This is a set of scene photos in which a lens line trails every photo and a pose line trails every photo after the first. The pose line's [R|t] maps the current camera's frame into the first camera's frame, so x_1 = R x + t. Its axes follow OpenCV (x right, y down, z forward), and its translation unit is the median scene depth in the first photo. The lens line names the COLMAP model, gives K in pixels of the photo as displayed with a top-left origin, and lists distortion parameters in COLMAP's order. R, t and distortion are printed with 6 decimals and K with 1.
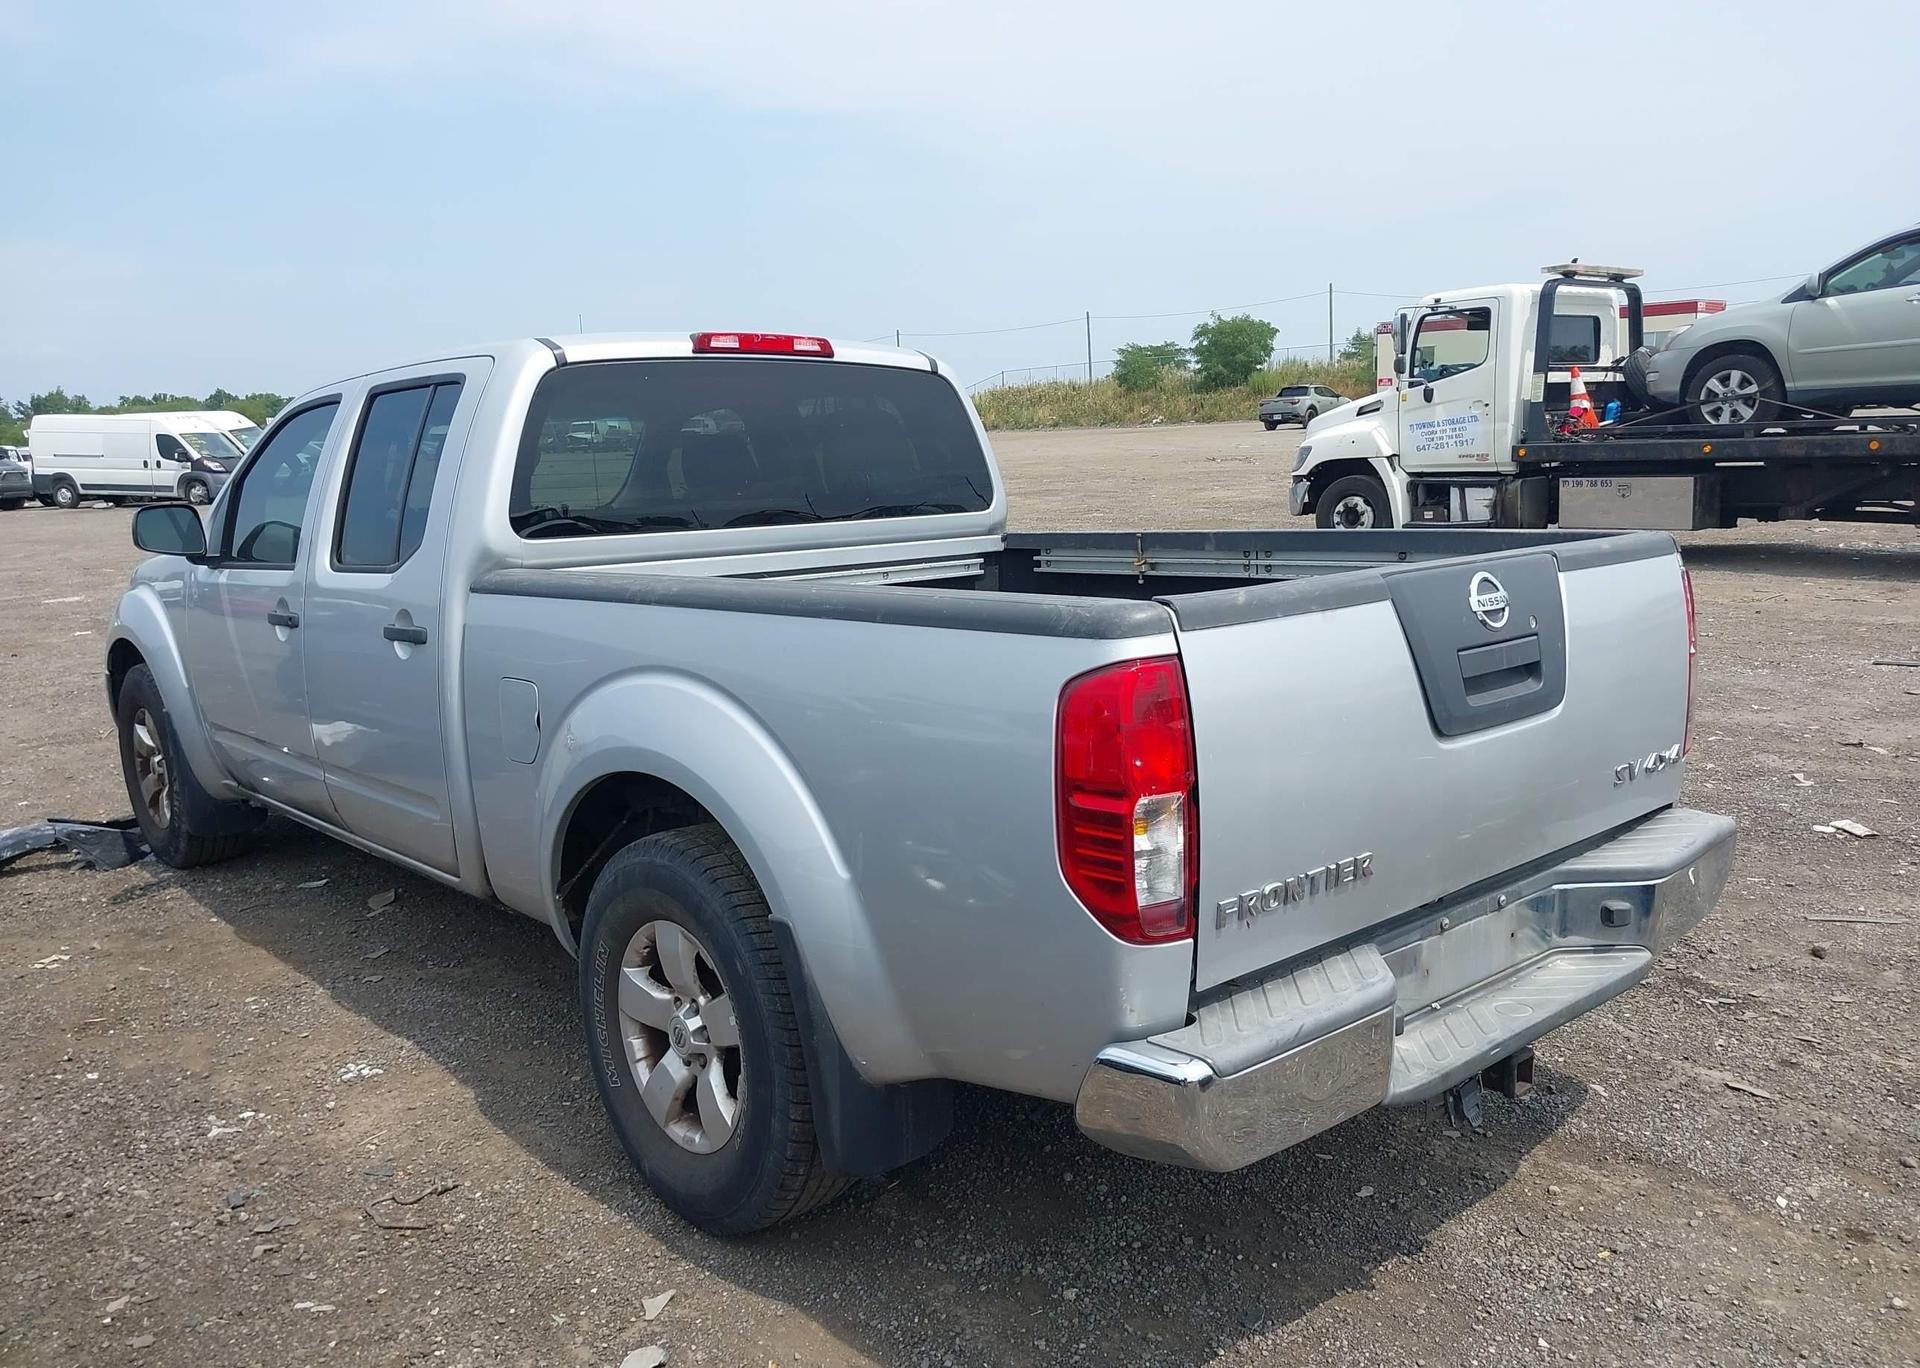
lens RADIAL K [[1510.9, 0, 992.3], [0, 1510.9, 755.5], [0, 0, 1]] dist [0.042469, -0.056556]
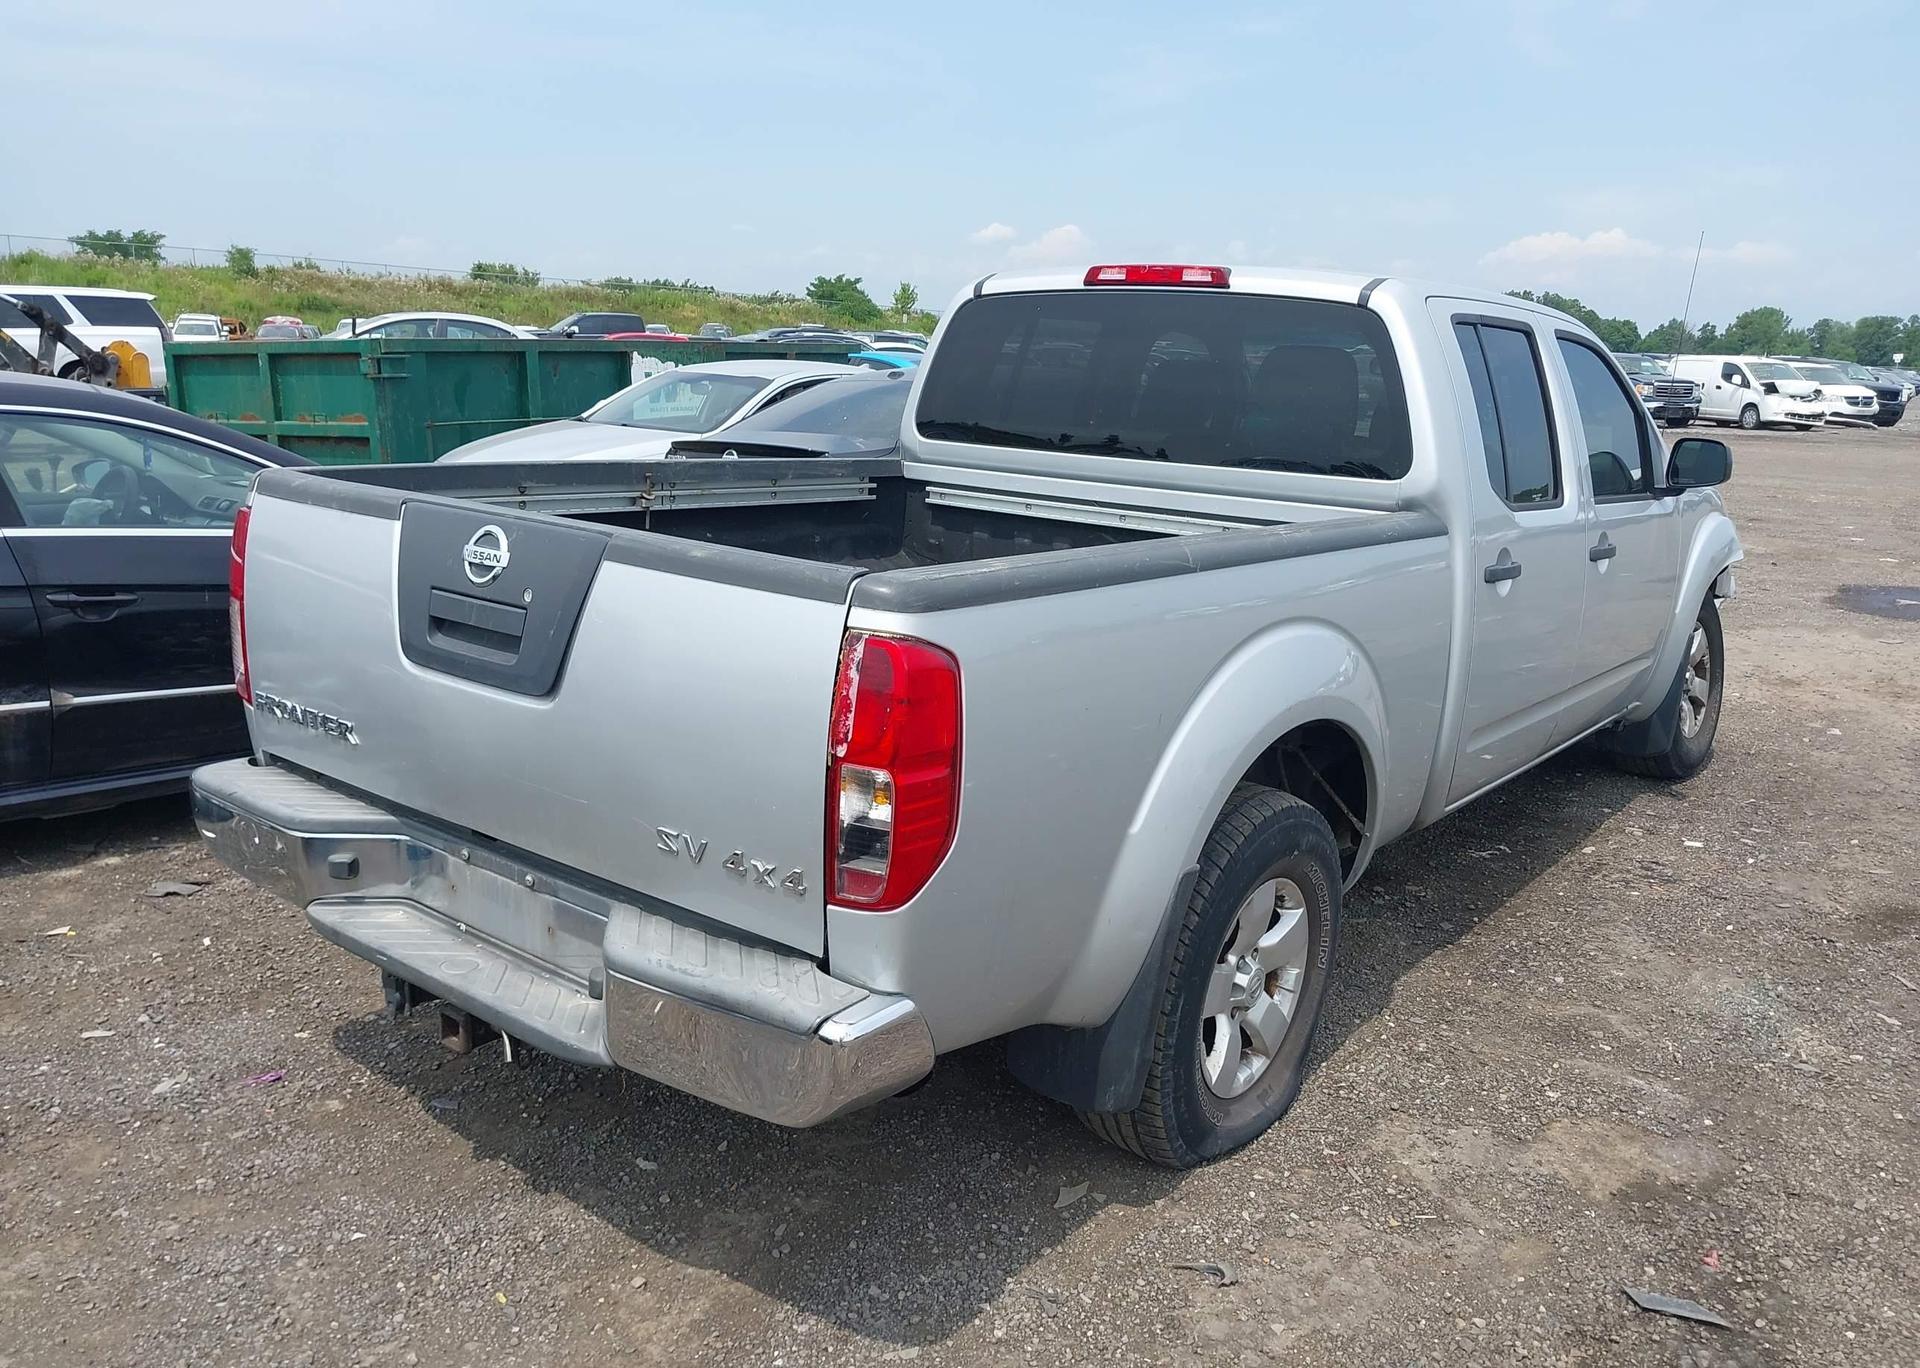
lens RADIAL K [[1510.9, 0, 951.1], [0, 1510.9, 763.4], [0, 0, 1]] dist [0.042469, -0.056556]
pose [[0.148255, 0.300078, -0.942323, 0.961118], [-0.244450, 0.934405, 0.259098, -0.218501], [0.958261, 0.191938, 0.211884, 0.799763]]
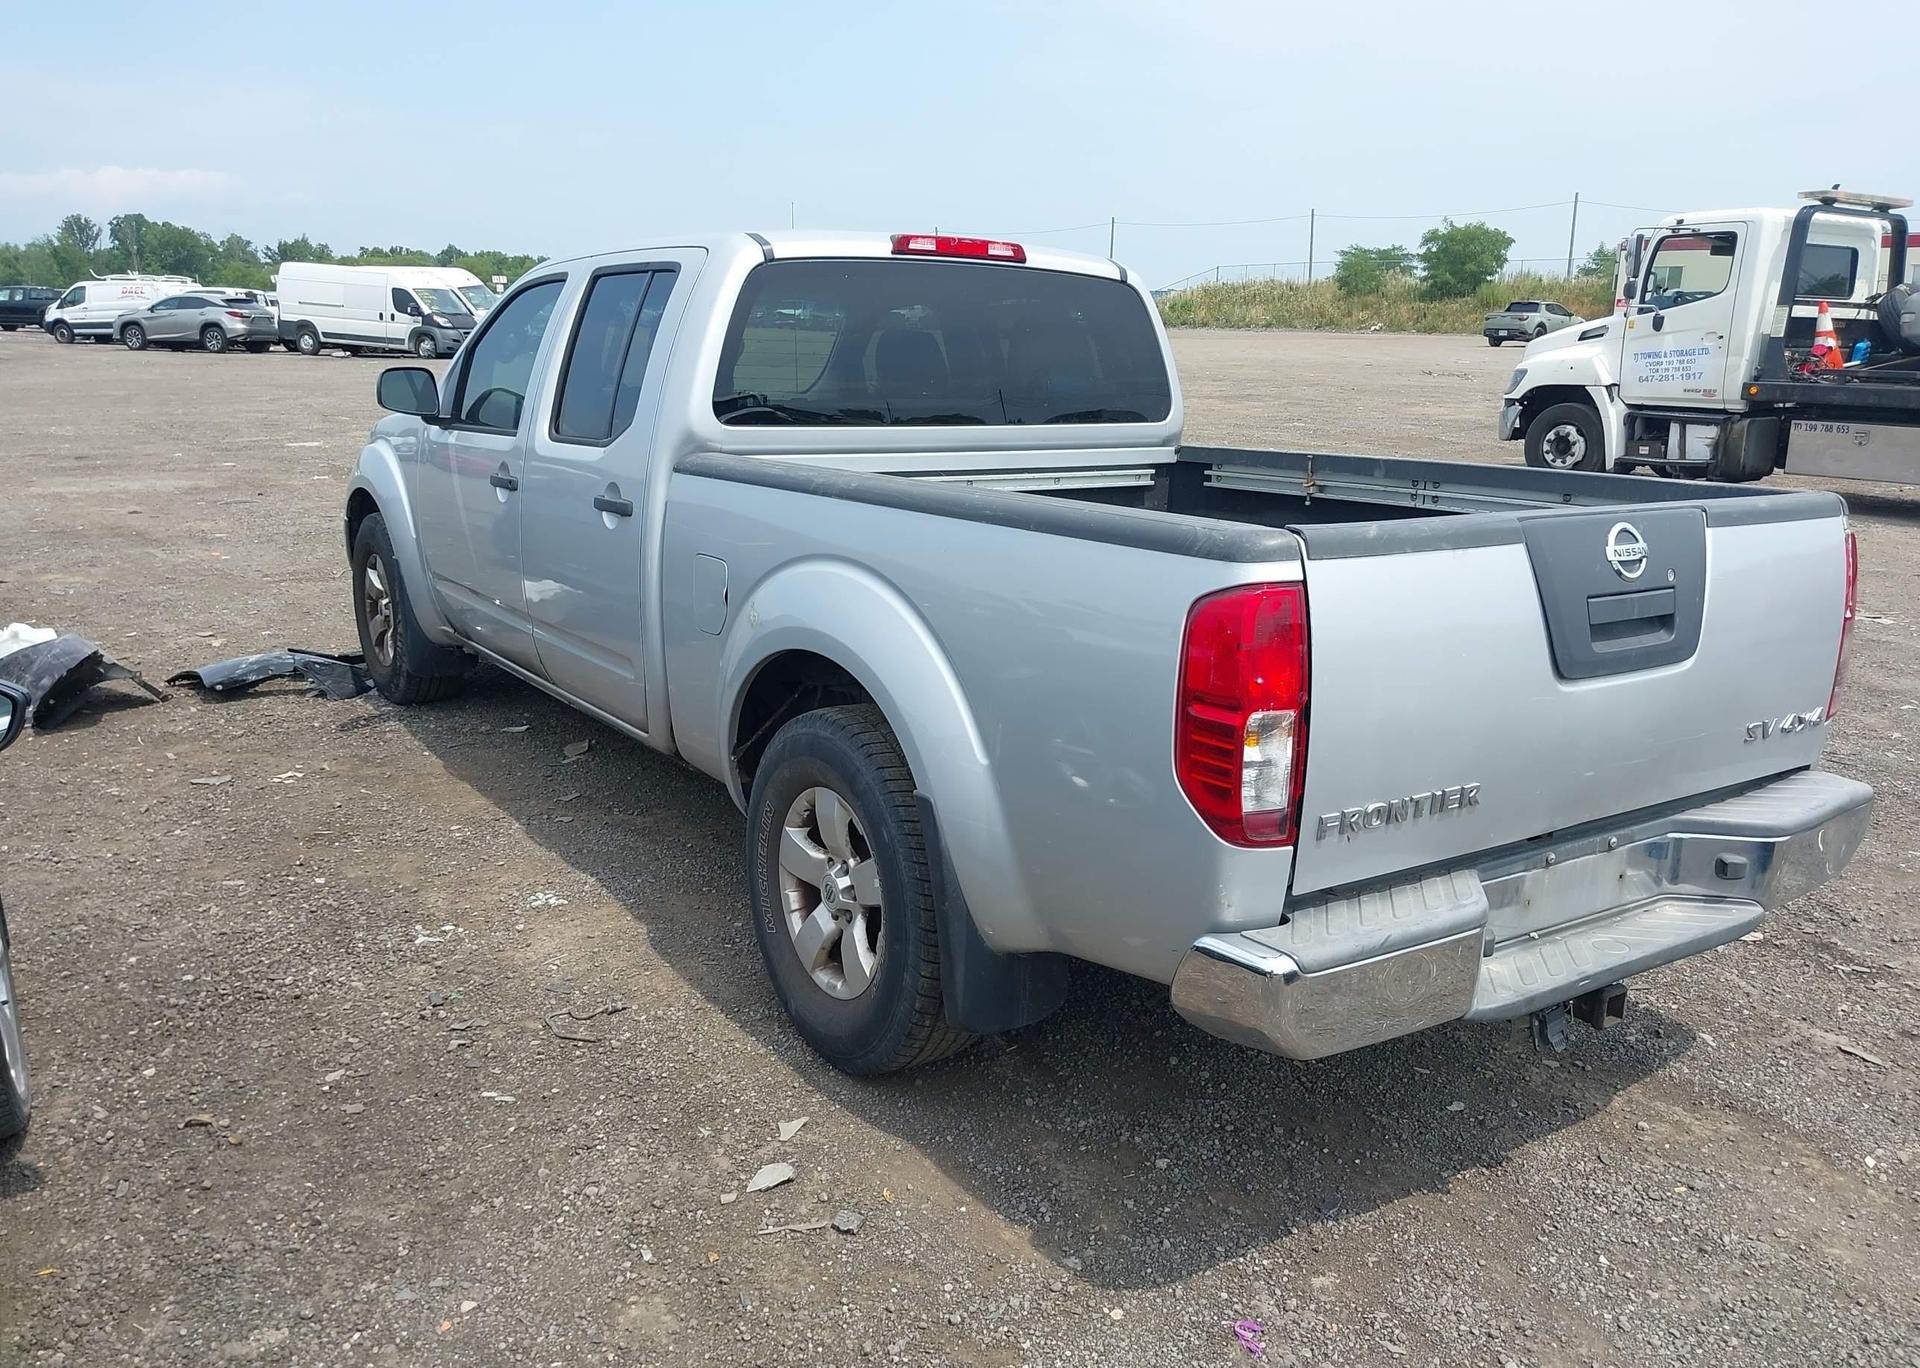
lens RADIAL K [[1510.9, 0, 983.0], [0, 1510.9, 771.8], [0, 0, 1]] dist [0.042469, -0.056556]
pose [[0.989002, 0.091835, -0.115933, 0.020276], [-0.082723, 0.993266, 0.081116, -0.000702], [0.122602, -0.070633, 0.989939, -0.056920]]
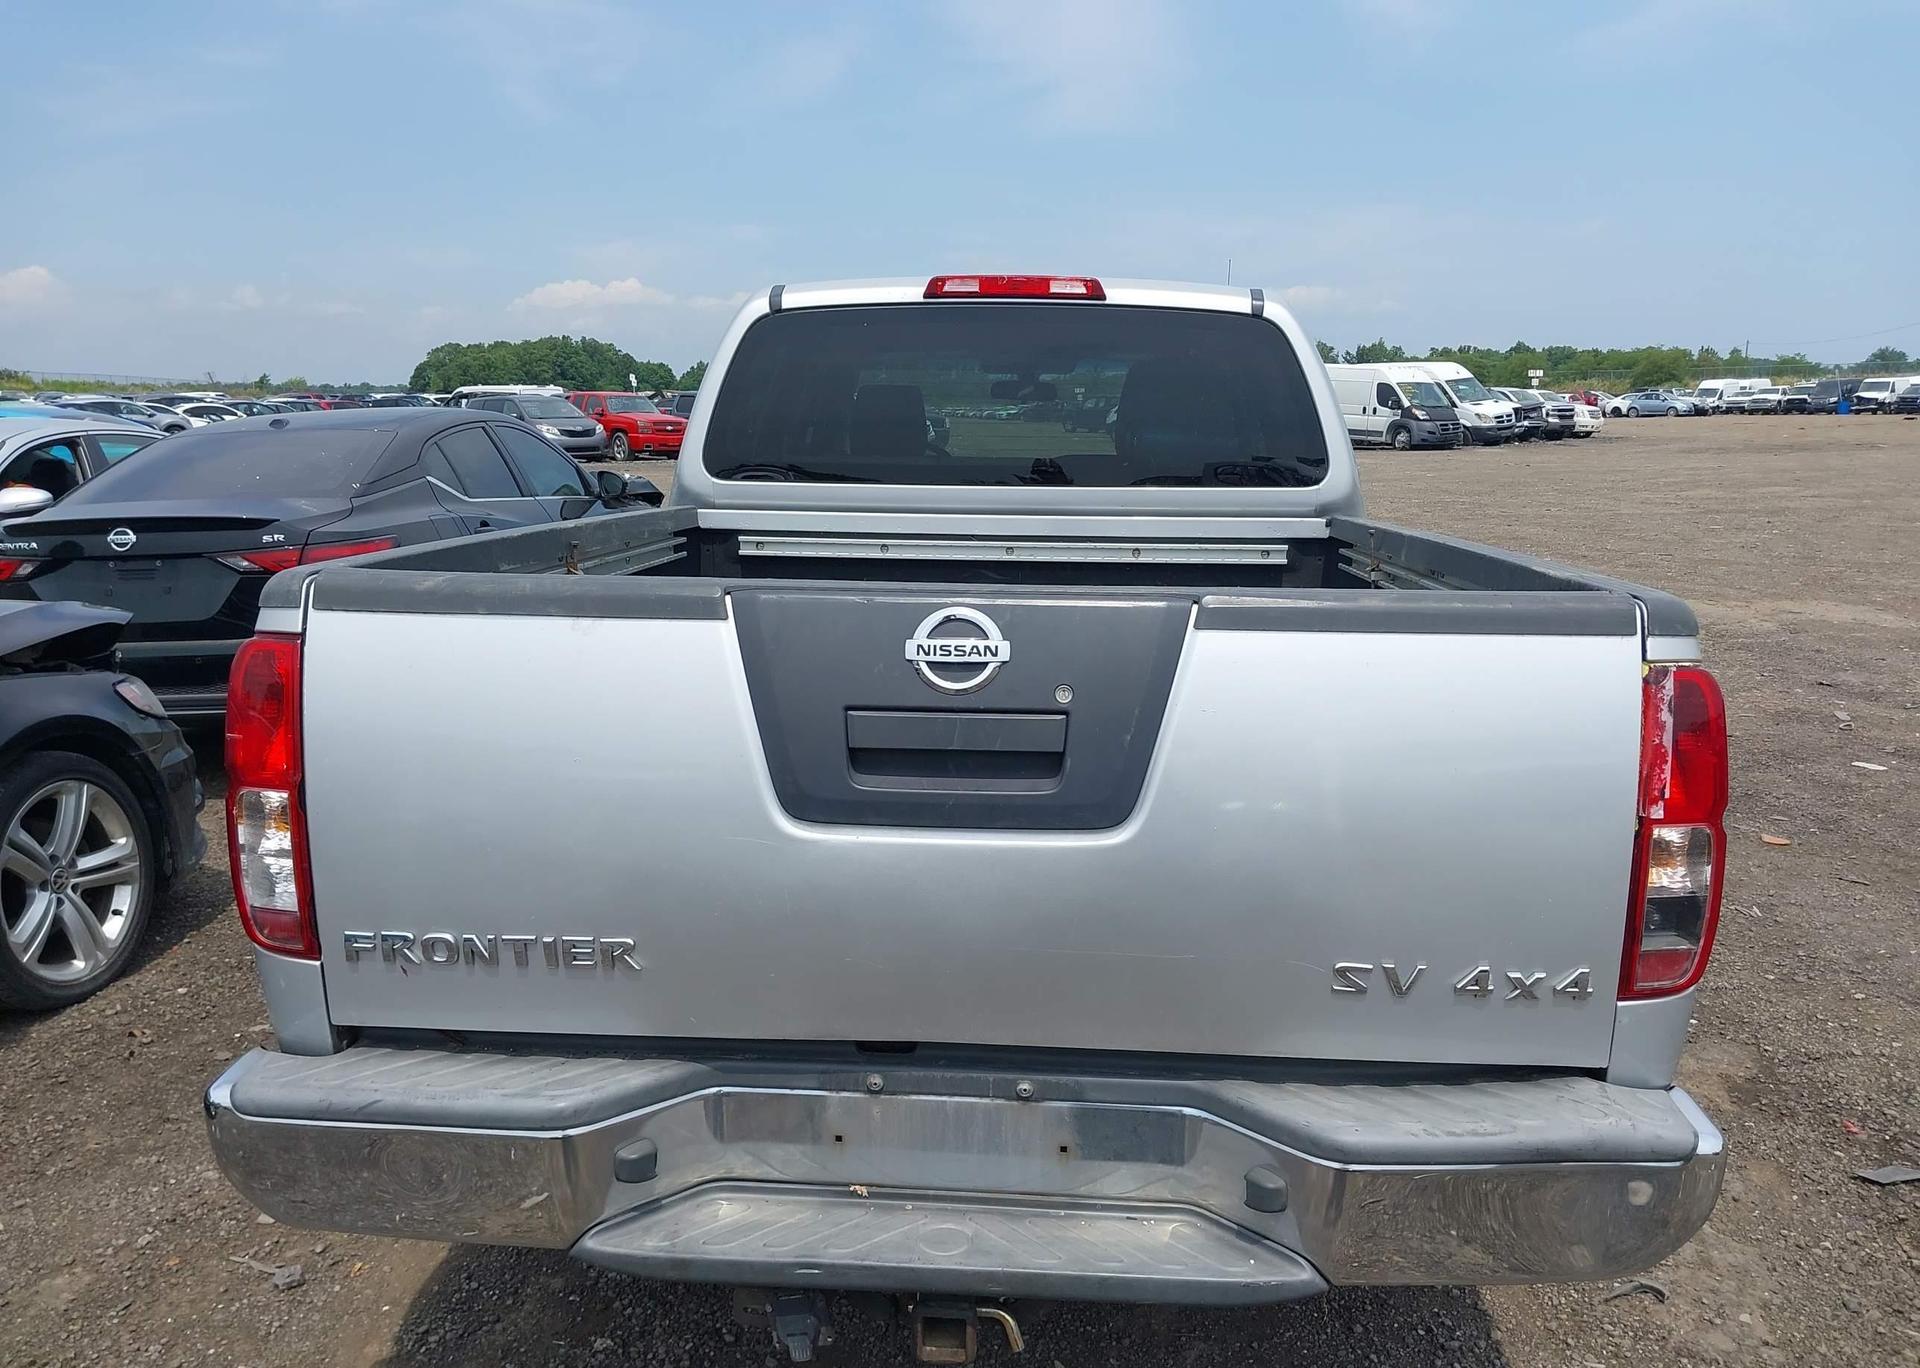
lens RADIAL K [[1510.9, 0, 980.0], [0, 1510.9, 761.4], [0, 0, 1]] dist [0.042469, -0.056556]
pose [[0.692755, 0.197154, -0.693701, 0.589134], [-0.174346, 0.979158, 0.104174, -0.089969], [0.699781, 0.048777, 0.712690, 0.379912]]
